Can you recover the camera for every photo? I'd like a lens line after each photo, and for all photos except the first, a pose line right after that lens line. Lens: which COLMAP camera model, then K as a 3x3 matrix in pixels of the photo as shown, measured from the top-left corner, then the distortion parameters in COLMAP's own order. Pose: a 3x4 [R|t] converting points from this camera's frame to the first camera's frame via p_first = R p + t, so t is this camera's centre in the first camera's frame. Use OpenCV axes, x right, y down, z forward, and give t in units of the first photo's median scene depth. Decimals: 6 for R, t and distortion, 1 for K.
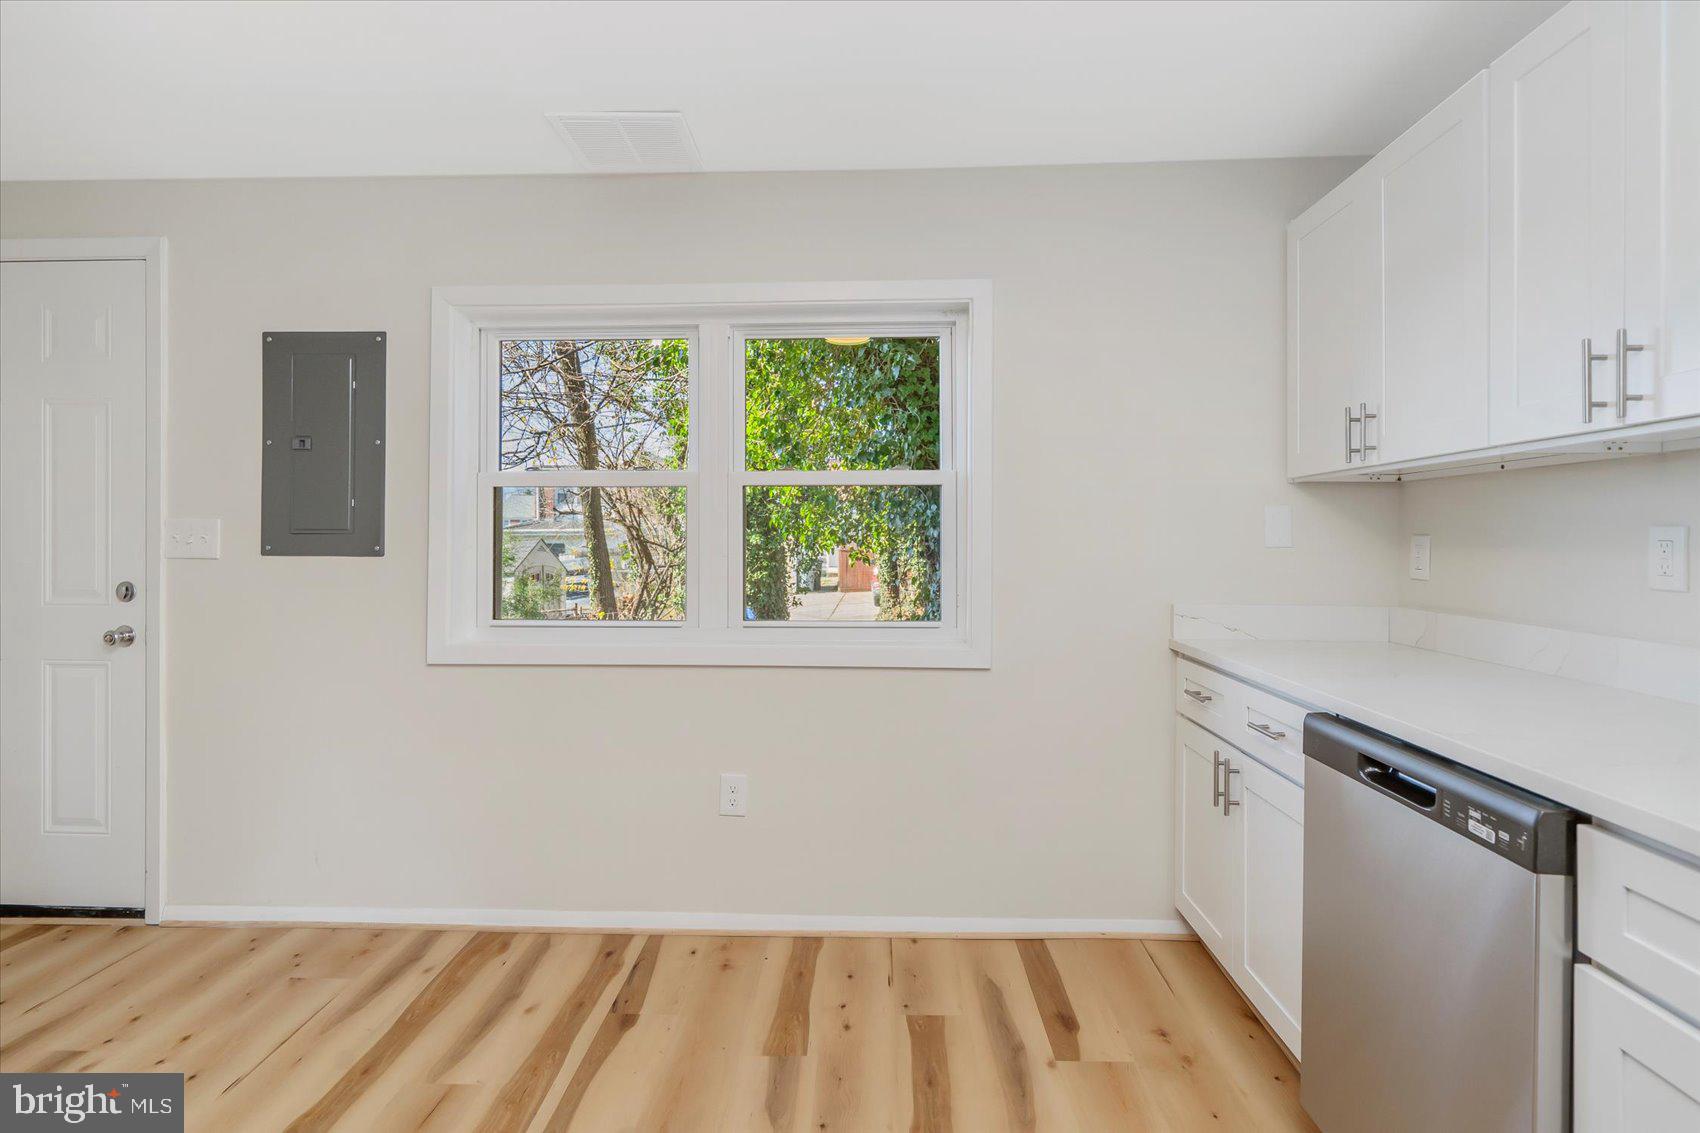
lens RADIAL K [[825.9, 0, 849.5], [0, 825.9, 548.0], [0, 0, 1]] dist [0.000633, 0.000319]
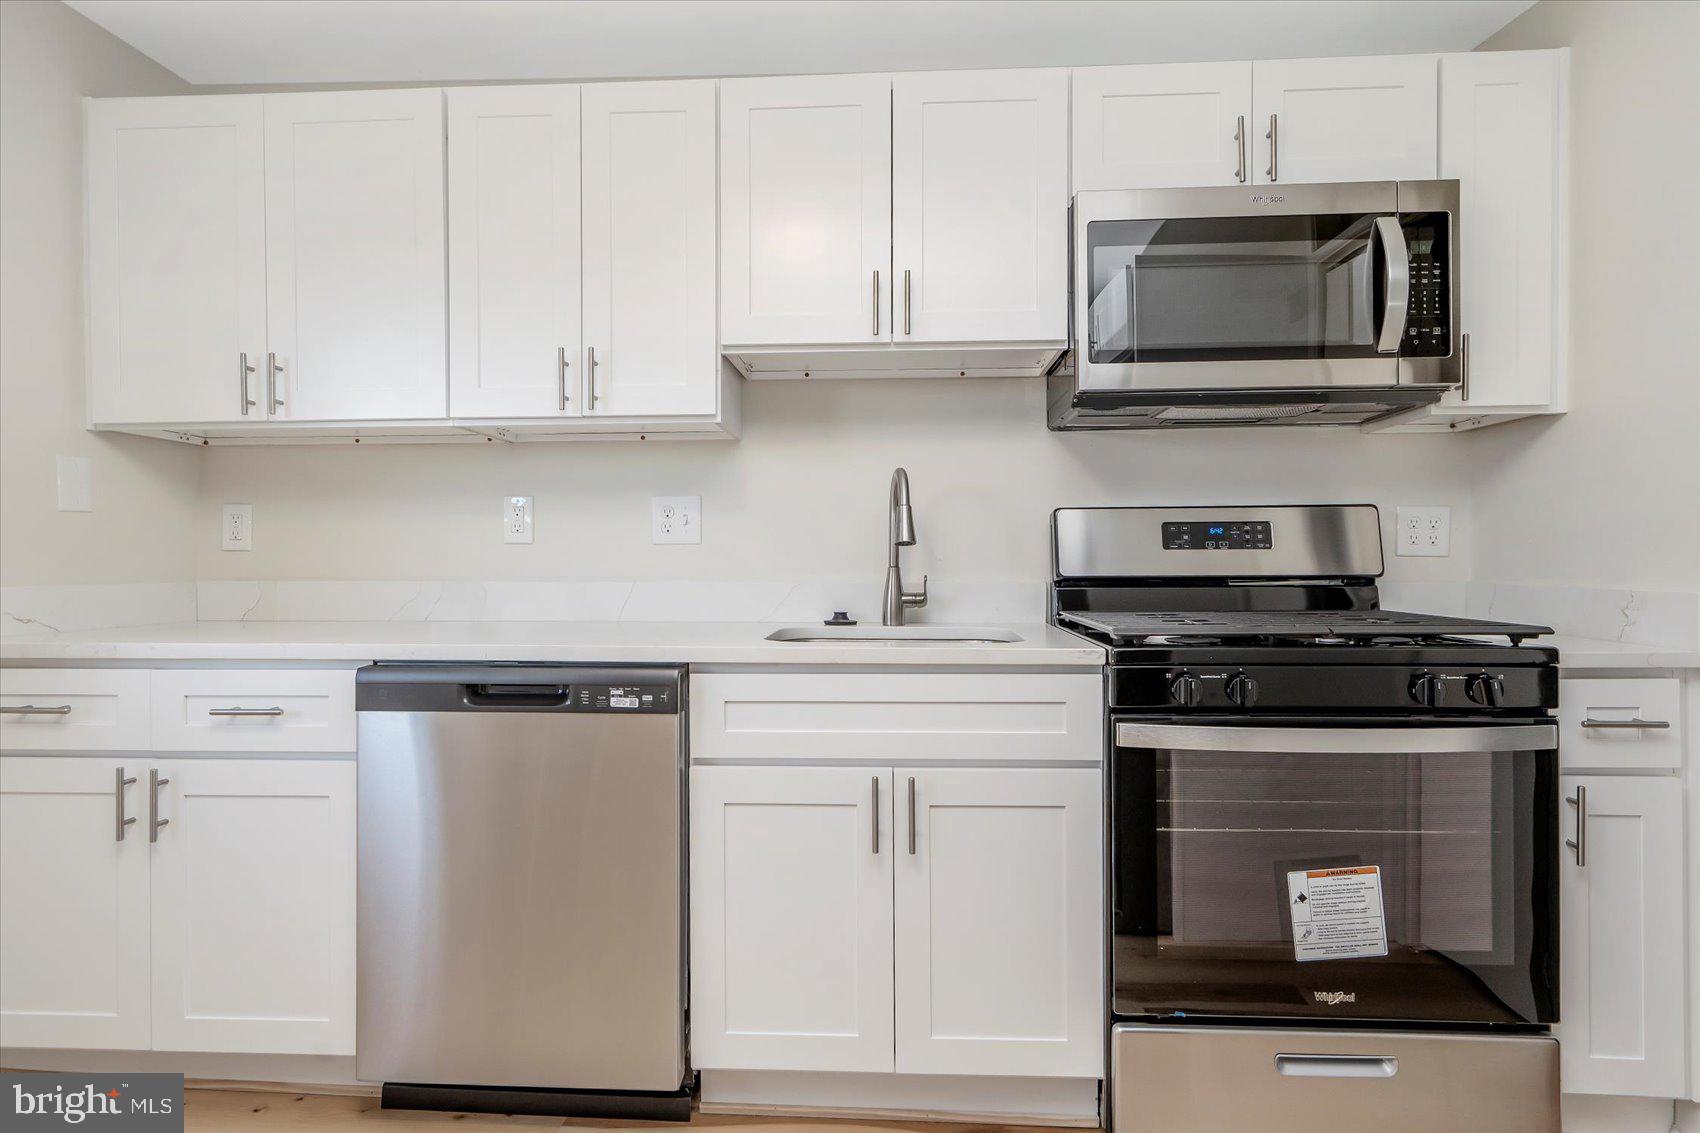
lens RADIAL K [[825.9, 0, 849.5], [0, 825.9, 548.0], [0, 0, 1]] dist [0.000633, 0.000319]
pose [[0.038211, 0.004719, 0.999259, -0.298308], [0.007045, 0.999963, -0.004991, 0.057124], [-0.999245, 0.007230, 0.038176, 0.321678]]
